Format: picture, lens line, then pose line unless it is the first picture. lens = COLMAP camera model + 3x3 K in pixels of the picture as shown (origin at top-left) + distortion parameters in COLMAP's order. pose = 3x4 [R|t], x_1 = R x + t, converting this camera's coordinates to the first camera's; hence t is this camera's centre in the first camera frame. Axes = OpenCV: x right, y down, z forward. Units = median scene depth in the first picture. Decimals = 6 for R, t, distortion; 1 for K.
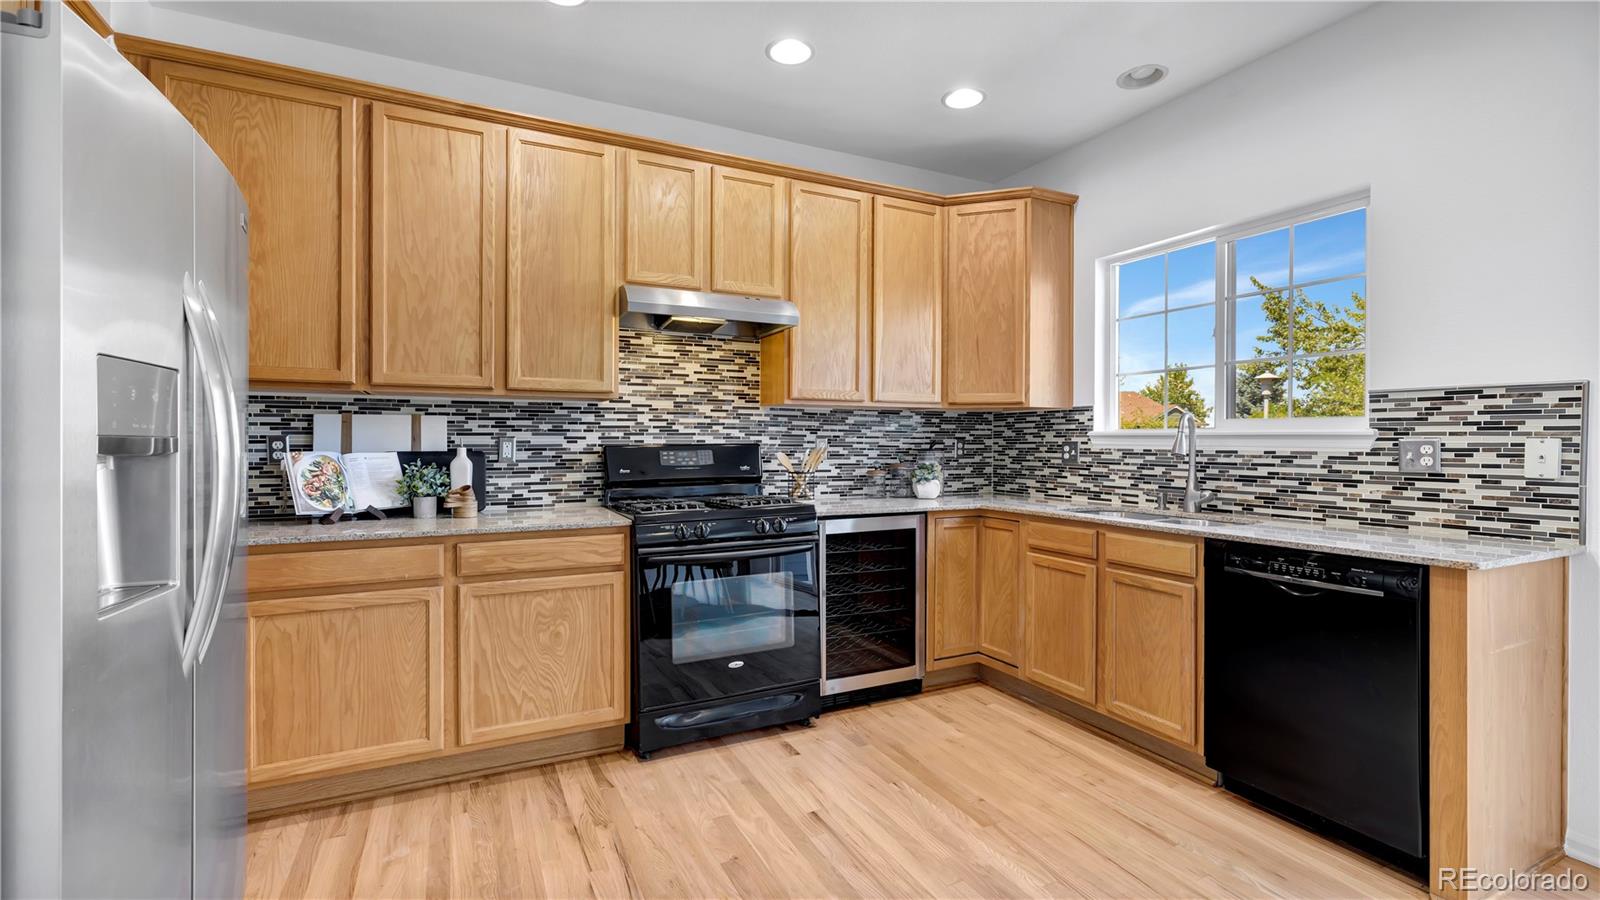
lens RADIAL K [[705.0, 0, 800.2], [0, 705.0, 444.0], [0, 0, 1]] dist [0.001440, 0.001383]
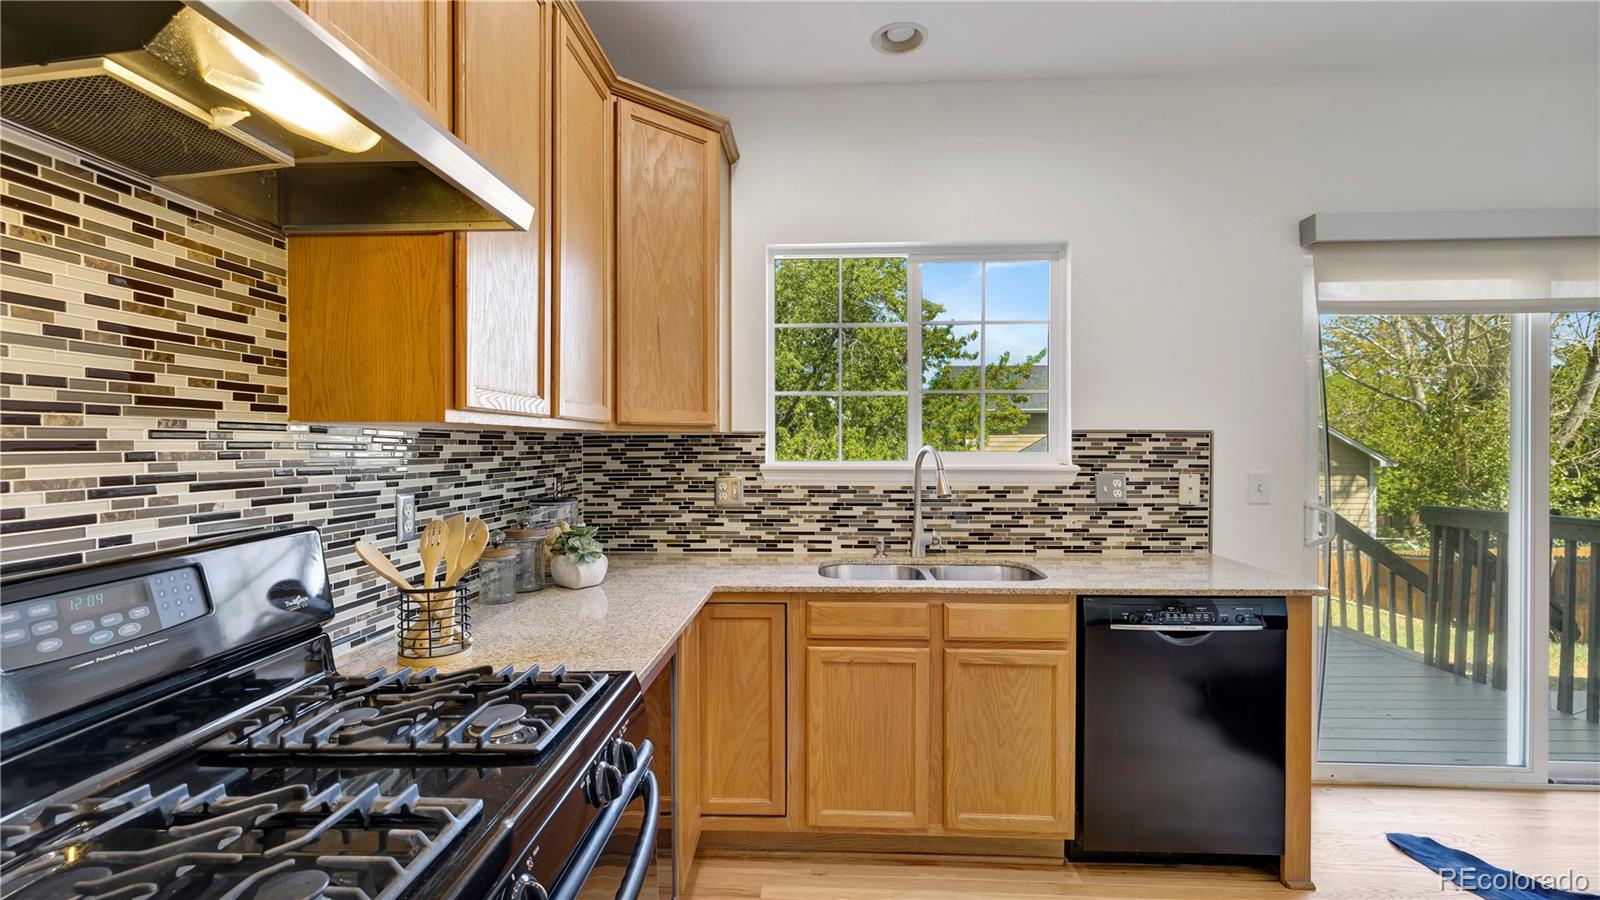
lens RADIAL K [[696.3, 0, 795.2], [0, 696.3, 450.7], [0, 0, 1]] dist [0.000090, 0.000690]
pose [[0.488305, -0.012261, 0.872587, -0.302410], [0.007088, 0.999924, 0.010085, -0.050016], [-0.872644, 0.001260, 0.488355, 0.737030]]
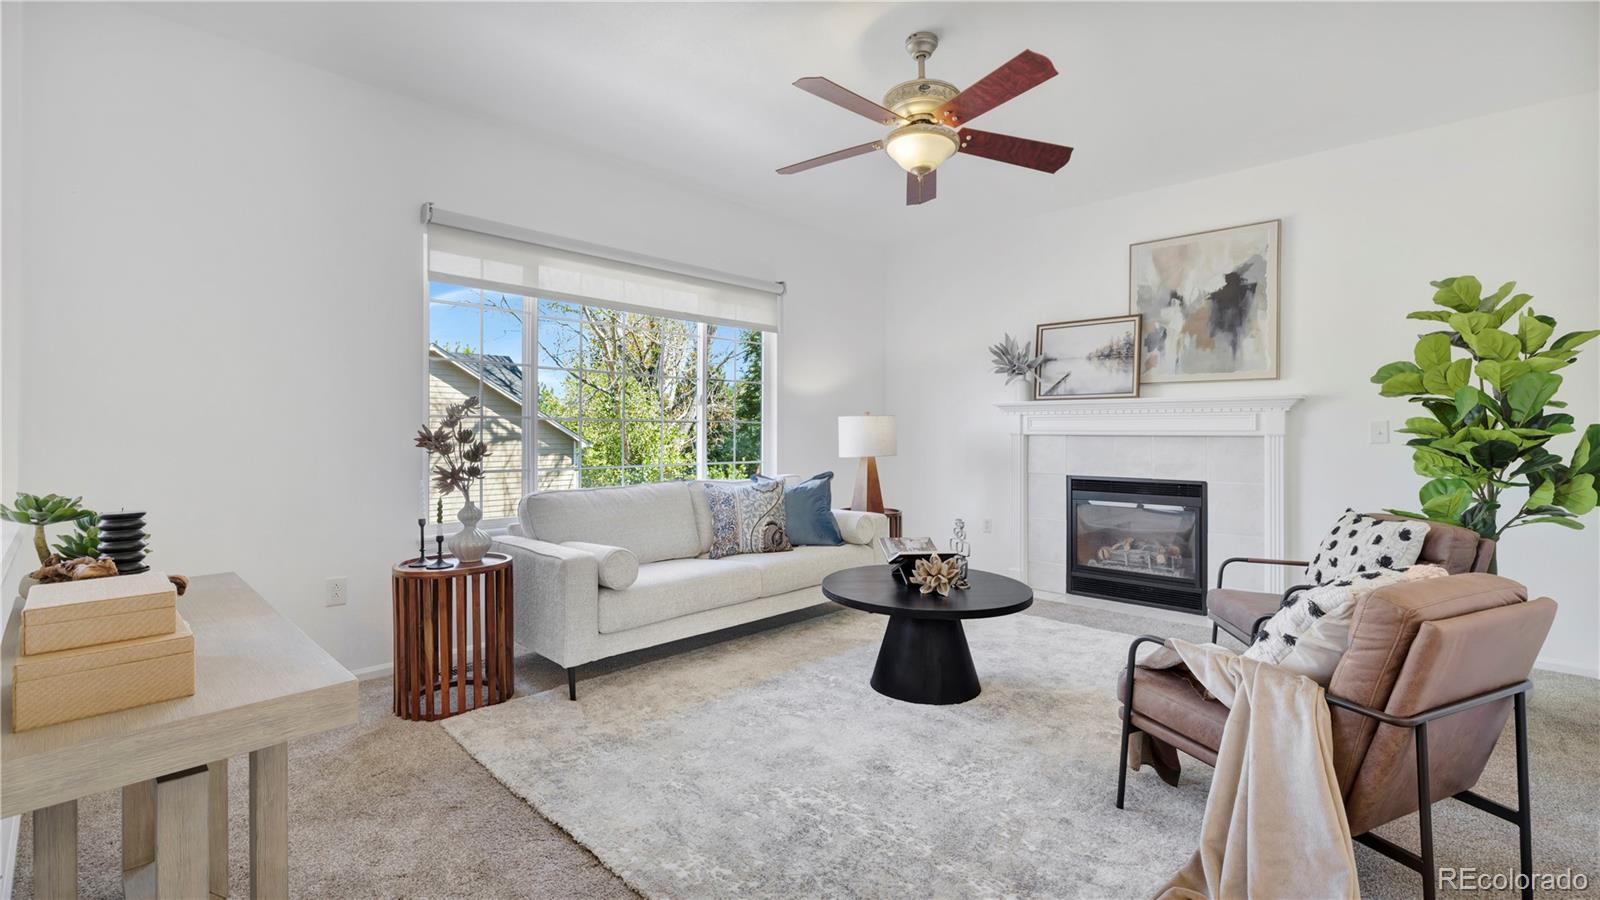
lens RADIAL K [[697.1, 0, 795.8], [0, 697.1, 434.7], [0, 0, 1]] dist [-0.002067, 0.000074]
pose [[-0.341060, -0.007066, 0.940015, 0.269446], [-0.001558, 0.999975, 0.006951, 0.020185], [-0.940040, 0.000906, -0.341062, -0.627003]]
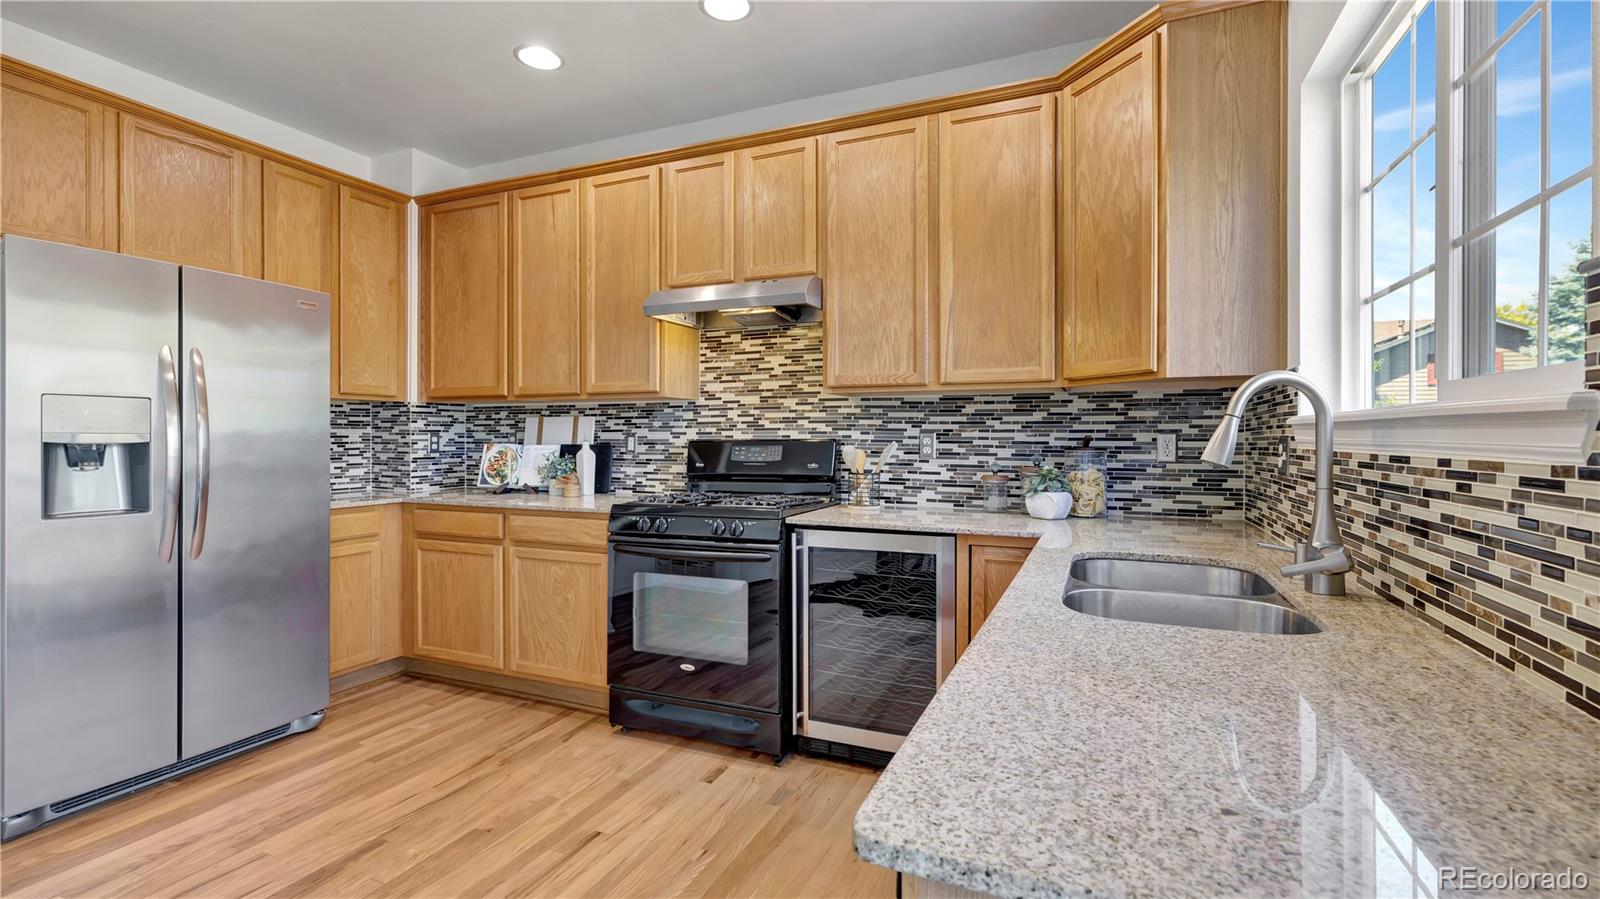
lens RADIAL K [[700.5, 0, 799.4], [0, 700.5, 438.9], [0, 0, 1]] dist [-0.000863, 0.000184]
pose [[0.645797, 0.000995, -0.763509, 0.711617], [-0.003077, 0.999994, -0.001299, 0.000587], [0.763503, 0.003188, 0.645796, 0.477938]]
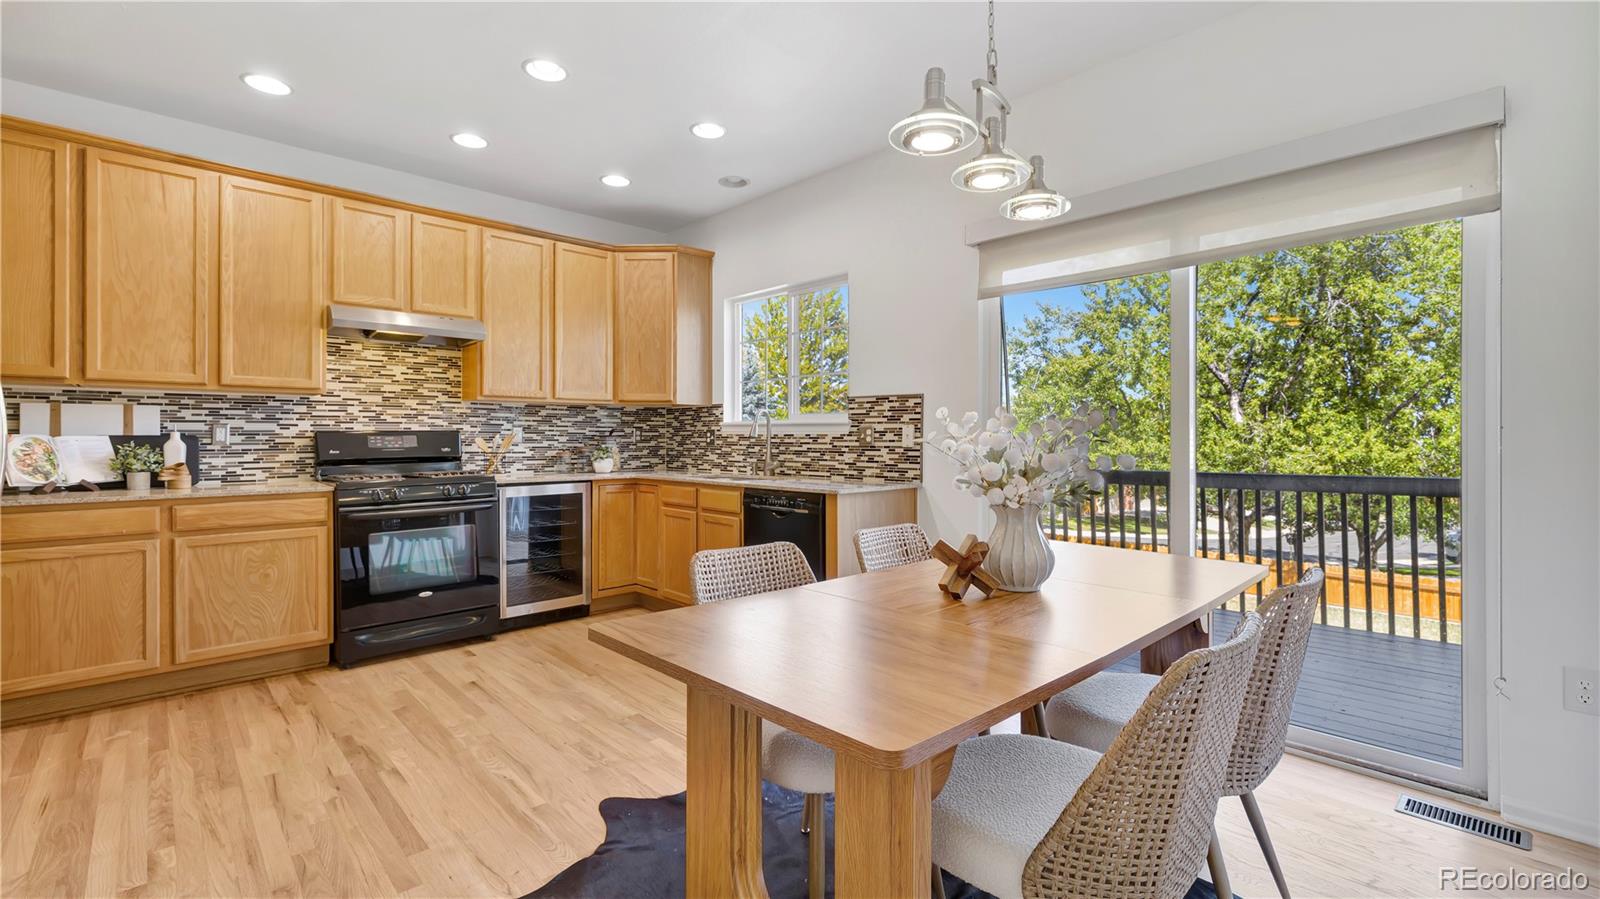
lens RADIAL K [[692.1, 0, 793.6], [0, 692.1, 437.2], [0, 0, 1]] dist [0.002294, 0.001266]
pose [[0.957843, -0.002043, 0.287285, 0.192746], [0.002810, 0.999994, -0.002257, 0.019289], [-0.287278, 0.002969, 0.957843, -0.441427]]
